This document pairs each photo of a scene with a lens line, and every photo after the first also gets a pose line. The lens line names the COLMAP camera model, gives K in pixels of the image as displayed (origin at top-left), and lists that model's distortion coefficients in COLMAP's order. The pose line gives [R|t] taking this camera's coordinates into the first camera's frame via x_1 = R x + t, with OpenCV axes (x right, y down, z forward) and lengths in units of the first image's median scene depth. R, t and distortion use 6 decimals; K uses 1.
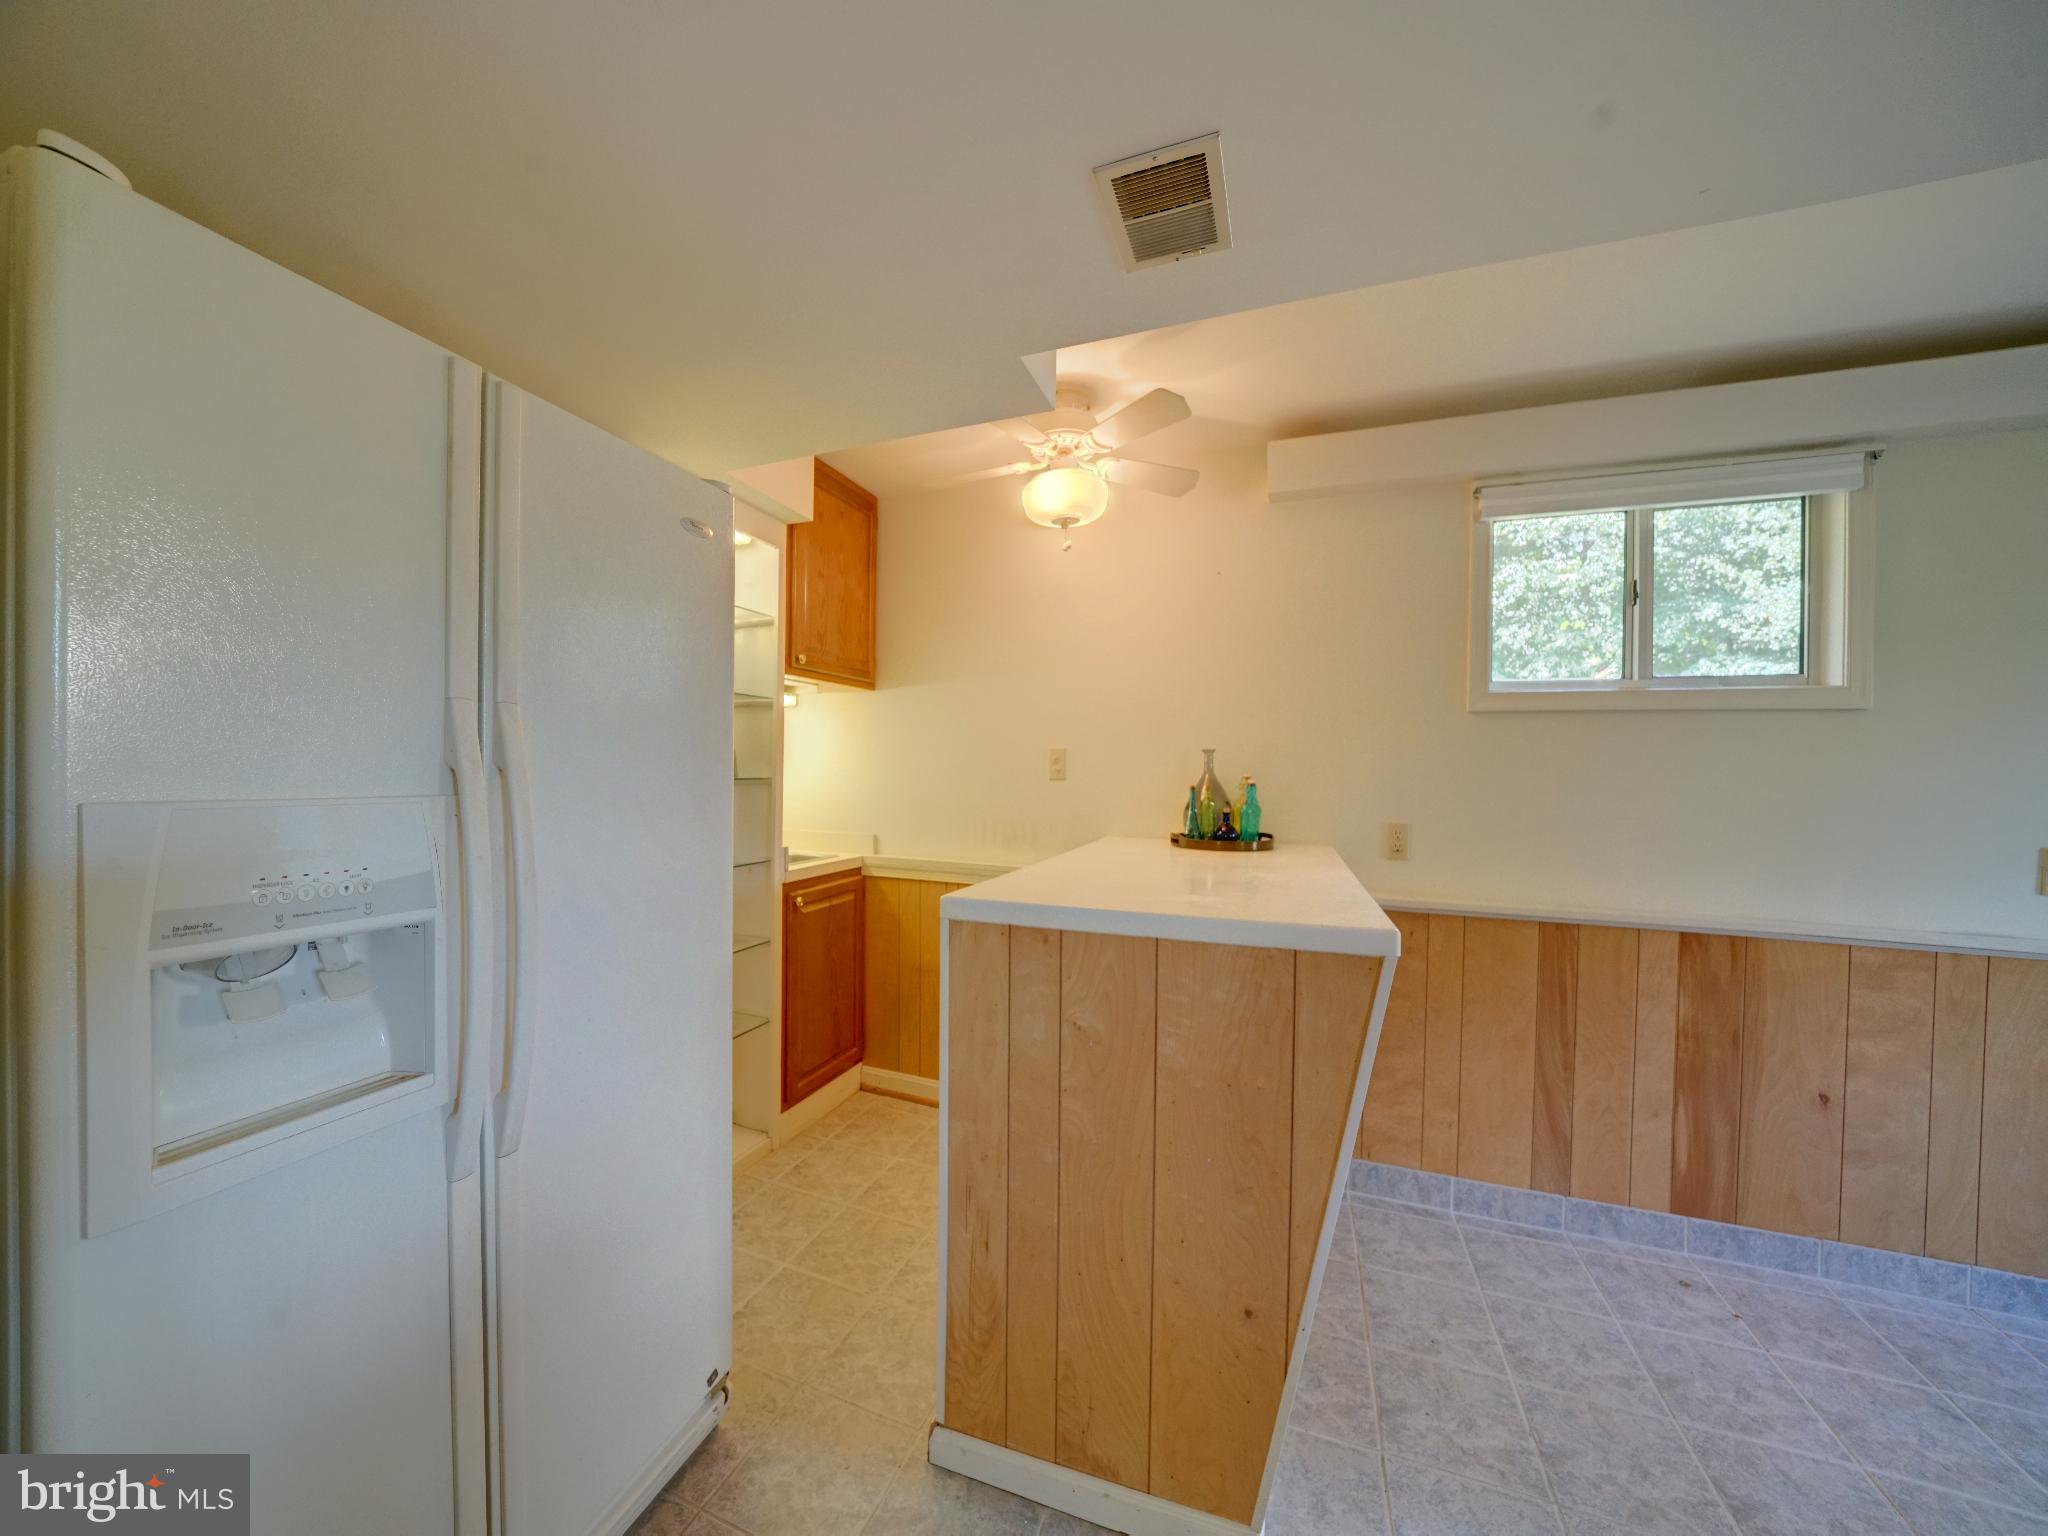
lens RADIAL K [[710.6, 0, 1014.1], [0, 710.6, 773.2], [0, 0, 1]] dist [-0.023315, 0.002345]
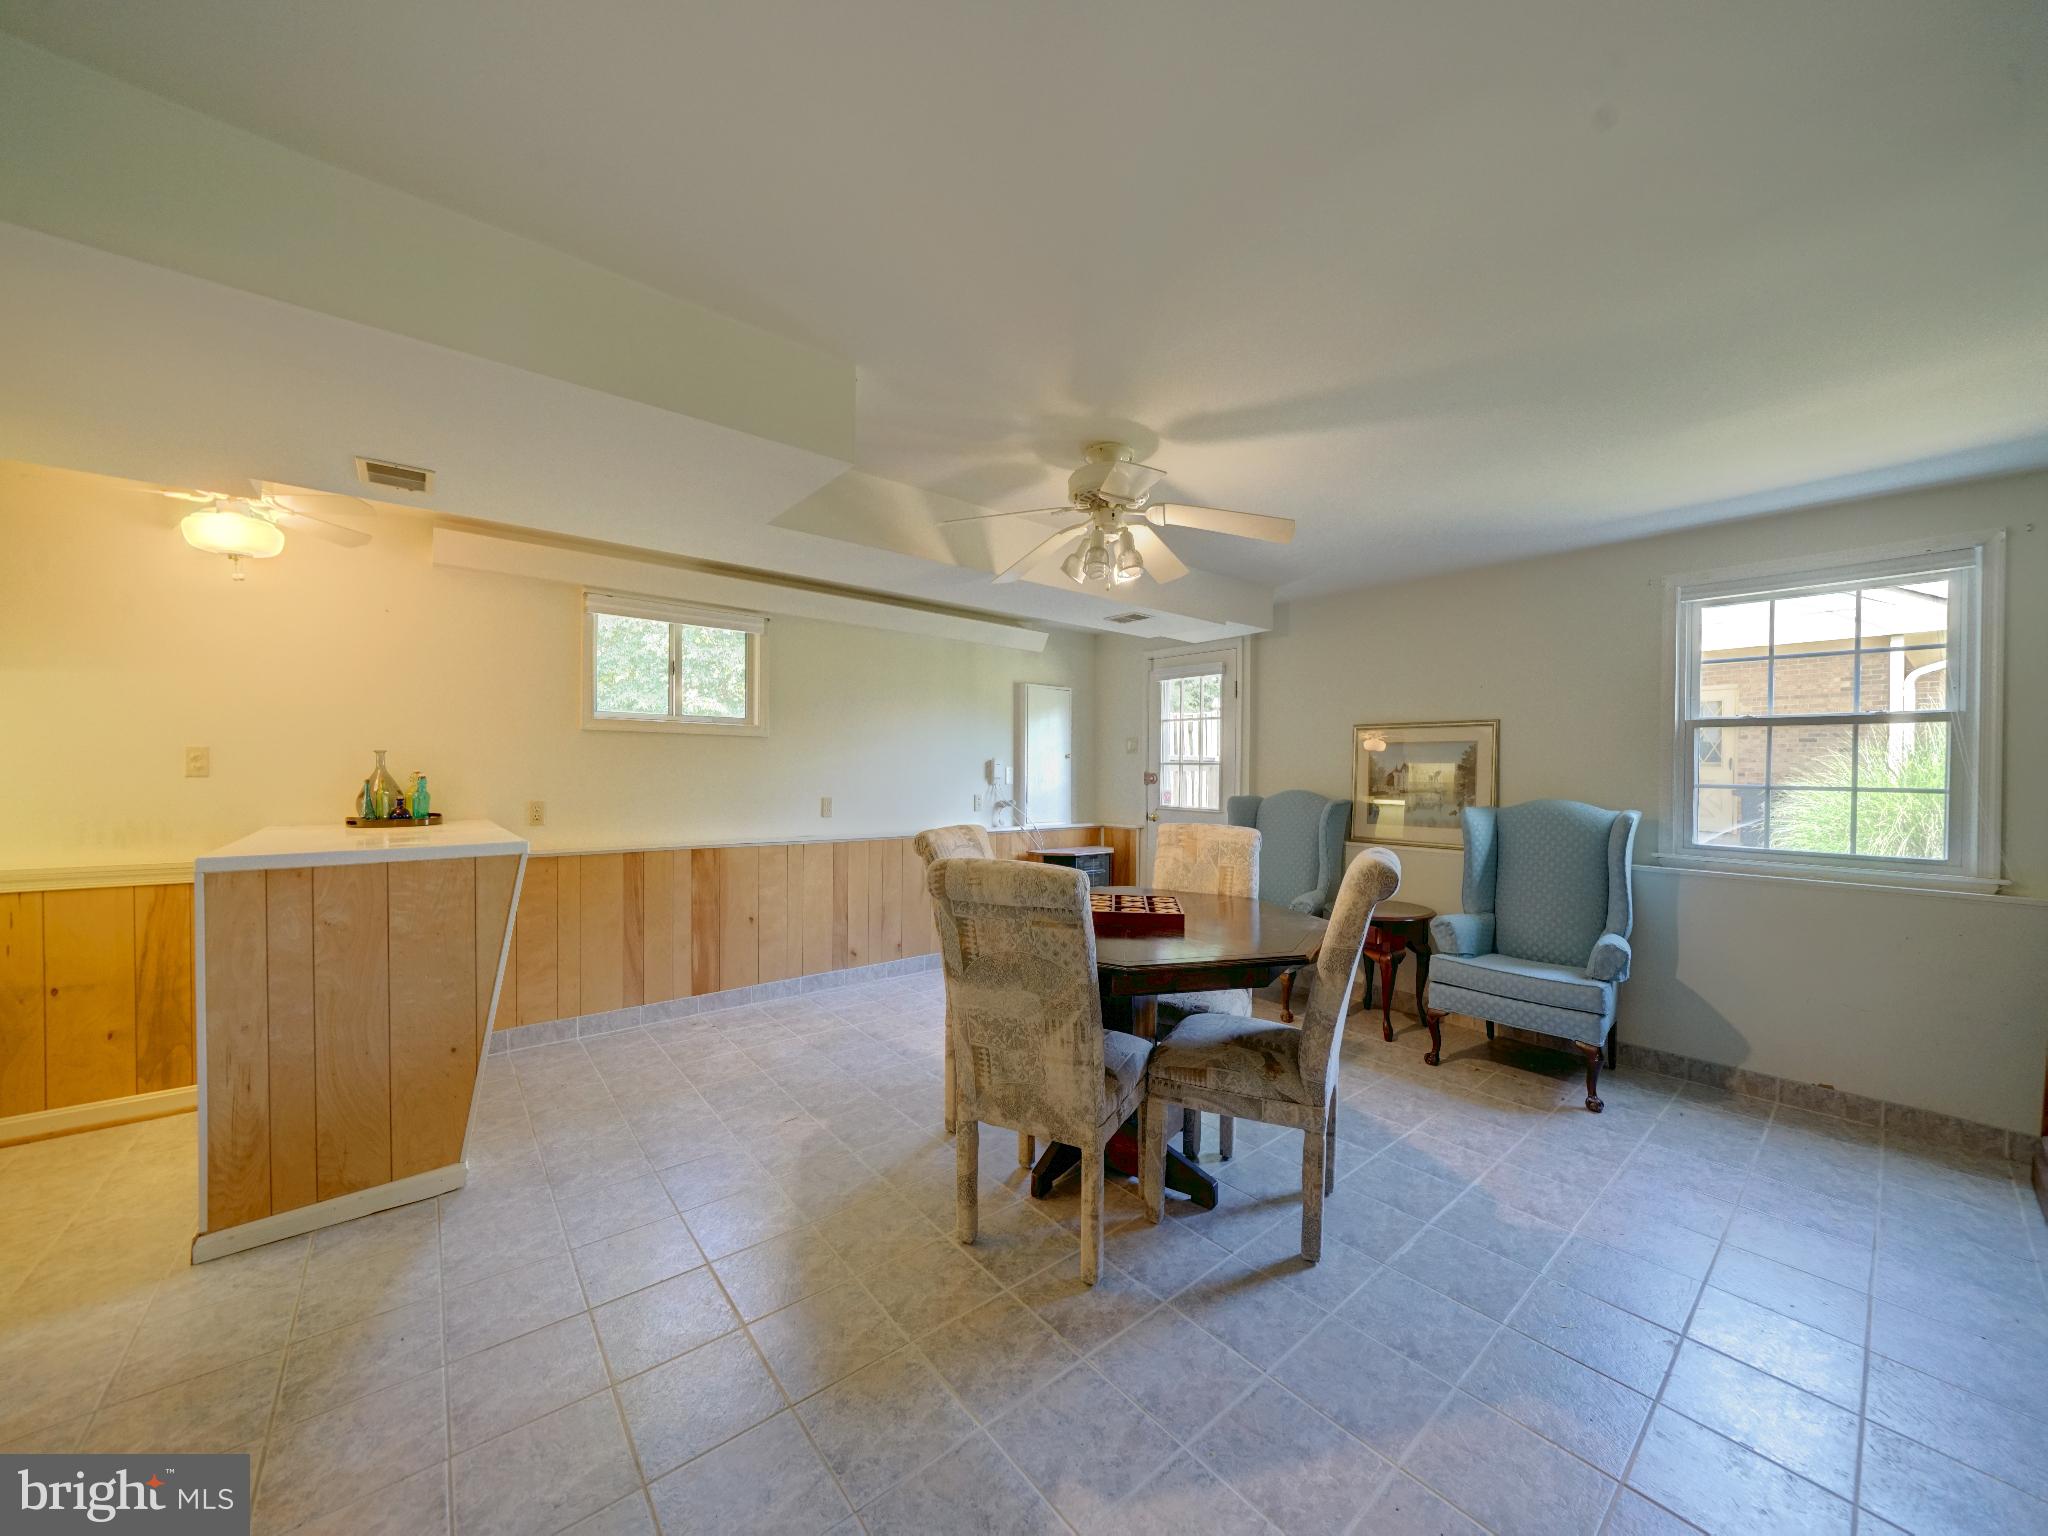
lens RADIAL K [[744.5, 0, 1014.5], [0, 744.5, 778.9], [0, 0, 1]] dist [-0.017682, 0.002651]
pose [[0.495132, -0.021105, 0.868562, -0.305129], [0.003632, 0.999746, 0.022222, -0.007669], [-0.868810, -0.007848, 0.495083, -0.633932]]
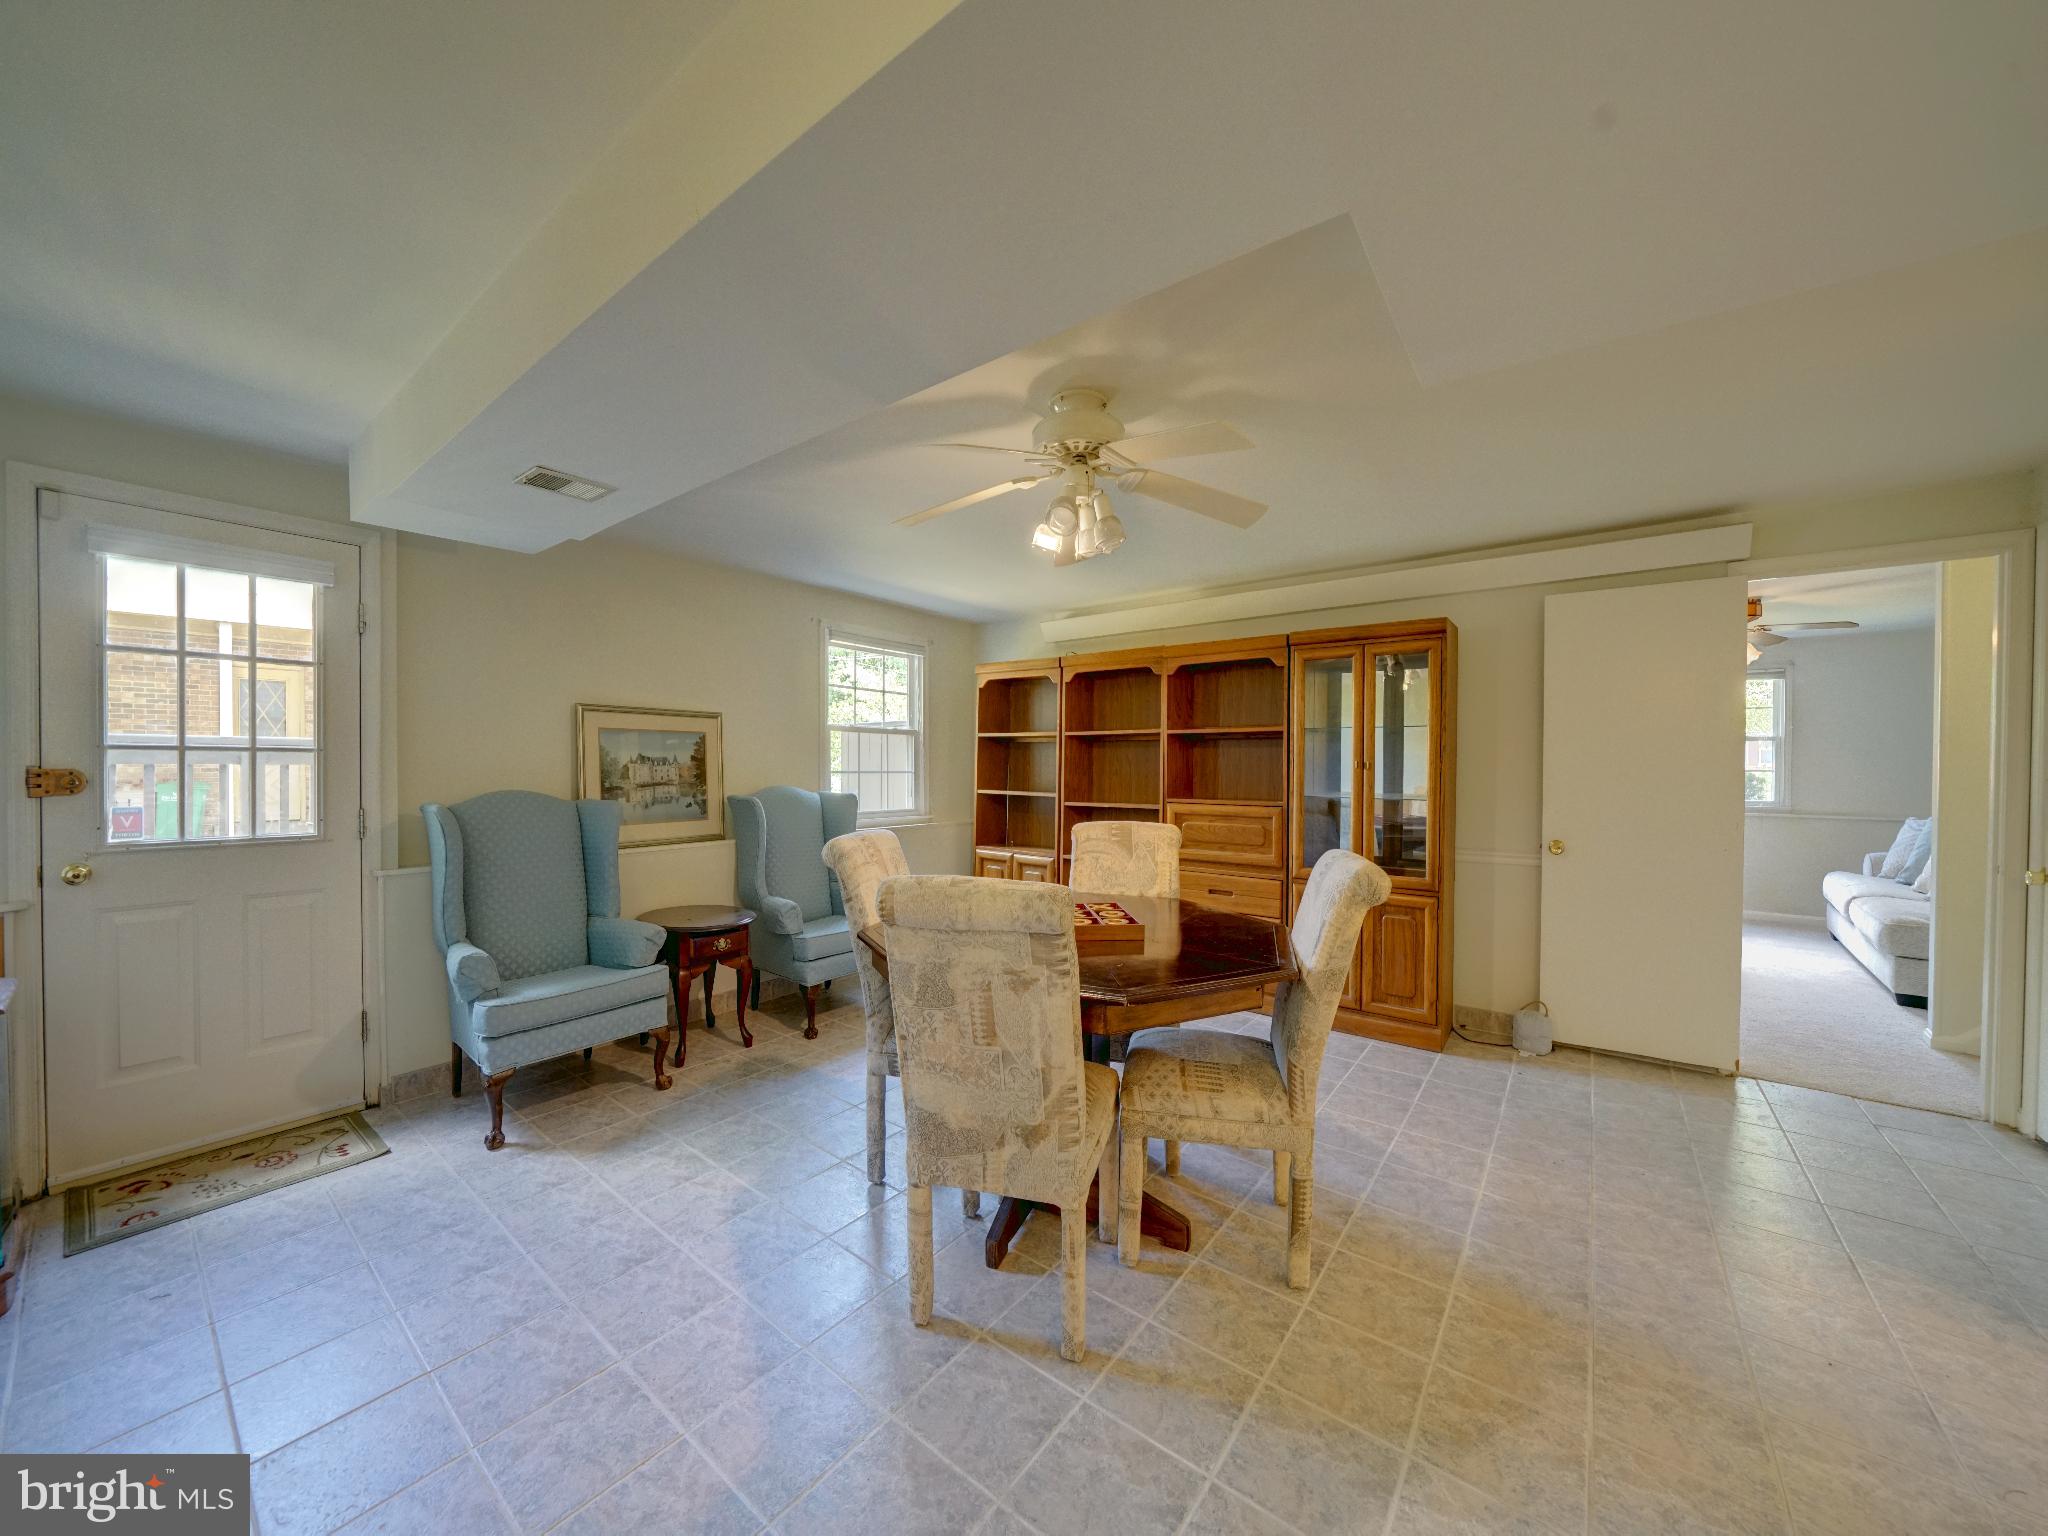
lens RADIAL K [[746.7, 0, 1016.6], [0, 746.7, 769.9], [0, 0, 1]] dist [-0.020073, 0.003080]
pose [[-0.957519, -0.021896, 0.287537, 0.483509], [-0.016931, 0.999662, 0.019743, -0.010577], [-0.287872, 0.014036, -0.957566, 0.672348]]
